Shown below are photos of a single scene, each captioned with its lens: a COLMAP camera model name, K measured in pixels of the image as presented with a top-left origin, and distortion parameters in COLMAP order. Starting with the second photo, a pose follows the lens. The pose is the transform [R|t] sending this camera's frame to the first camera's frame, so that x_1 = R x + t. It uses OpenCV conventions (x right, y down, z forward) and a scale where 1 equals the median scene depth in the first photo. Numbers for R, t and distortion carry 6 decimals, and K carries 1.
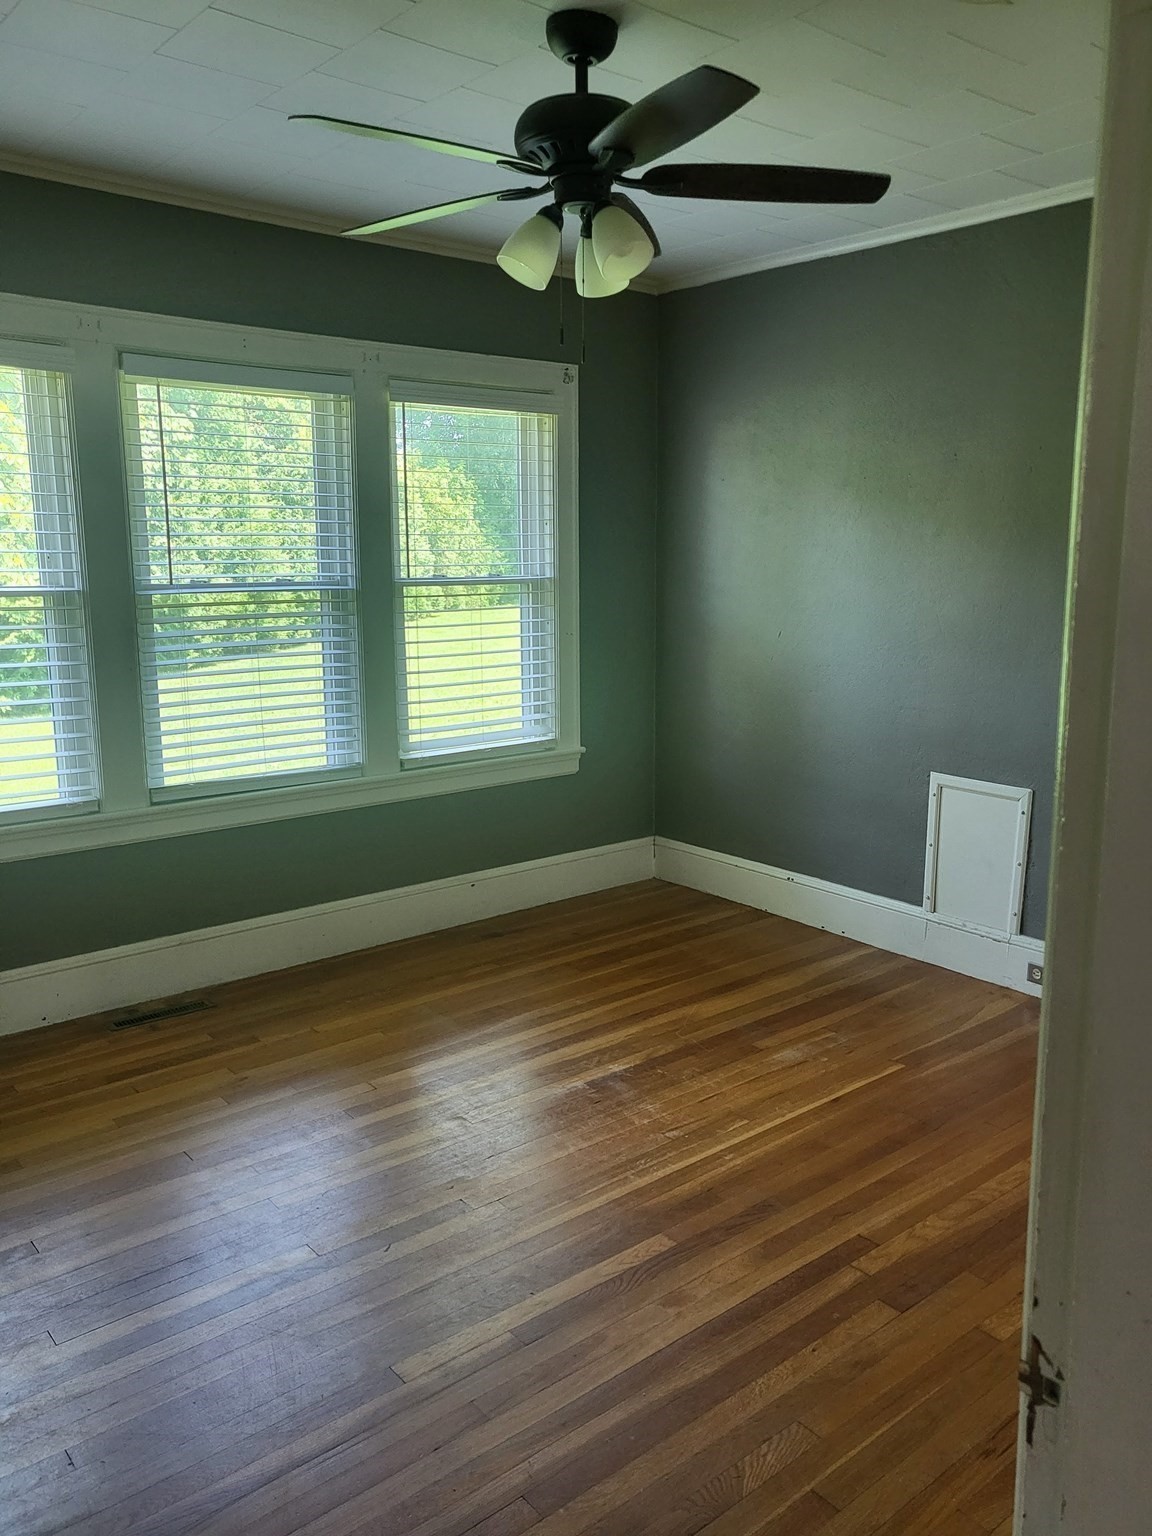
lens RADIAL K [[1202.2, 0, 600.2], [0, 1202.2, 772.1], [0, 0, 1]] dist [-0.002964, 0.007494]
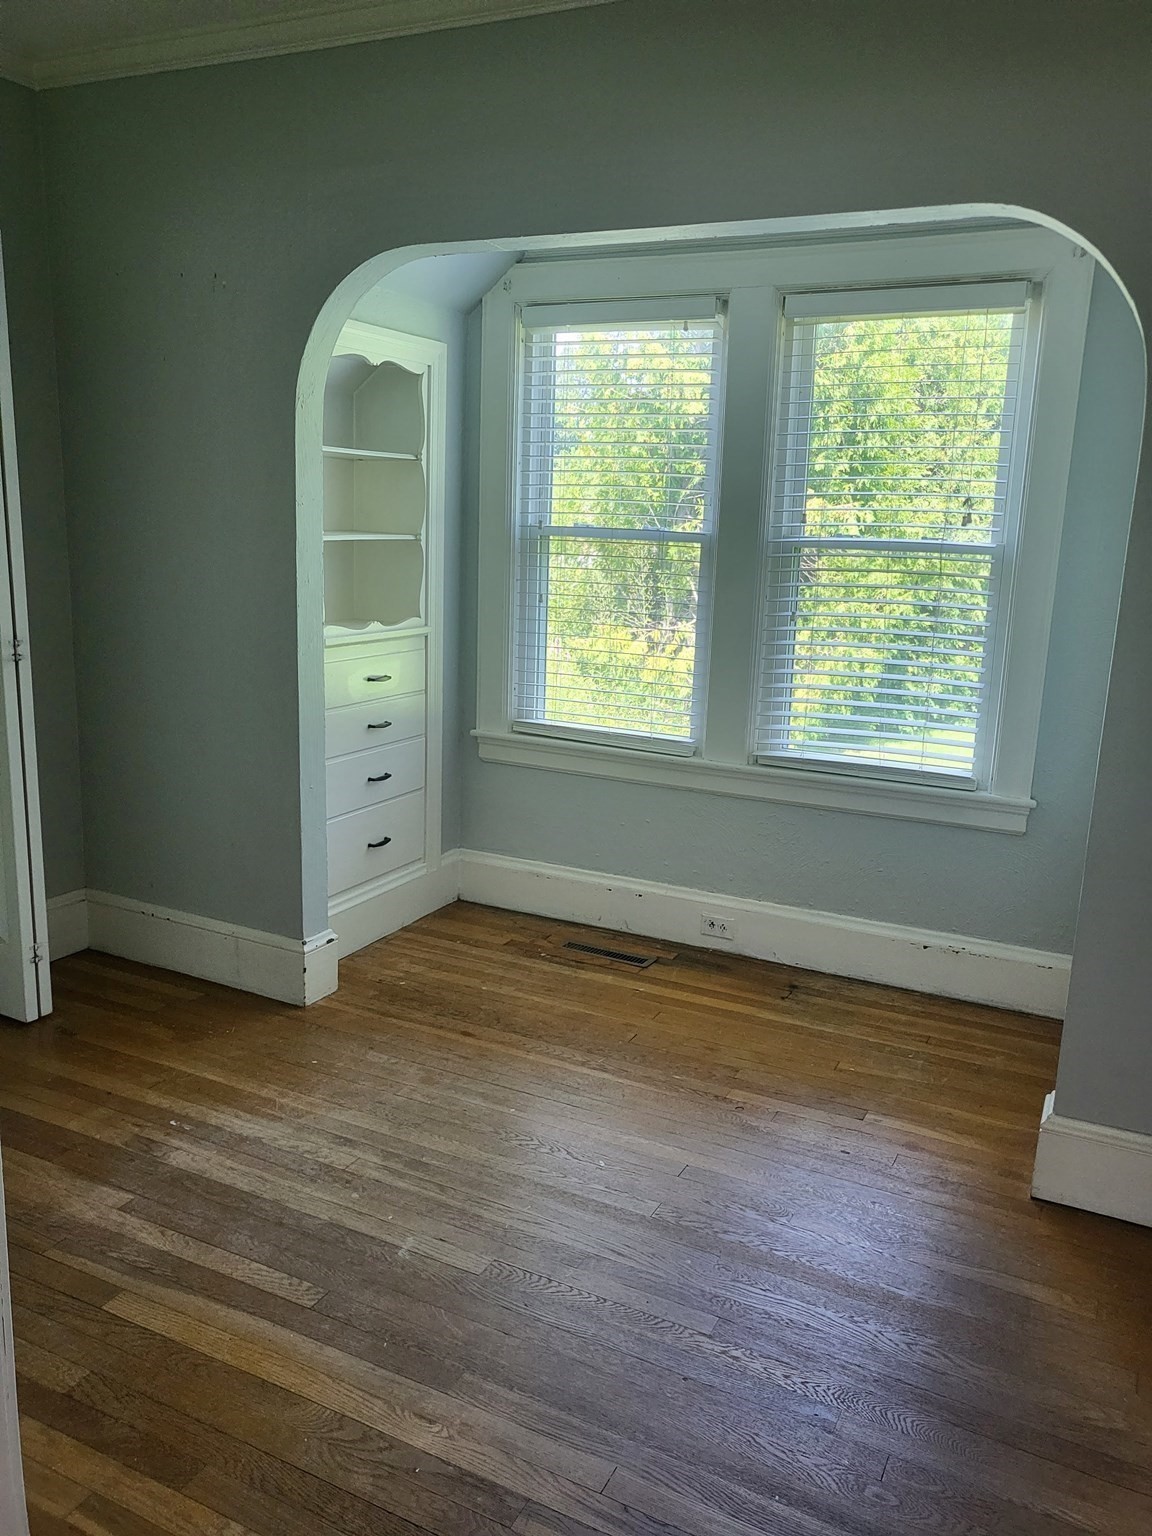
lens RADIAL K [[1202.2, 0, 600.2], [0, 1202.2, 772.1], [0, 0, 1]] dist [-0.002964, 0.007494]
pose [[0.388635, 0.203416, -0.898657, 0.502627], [-0.203569, 0.970180, 0.131570, -0.076304], [0.898623, 0.131807, 0.418455, 0.489094]]
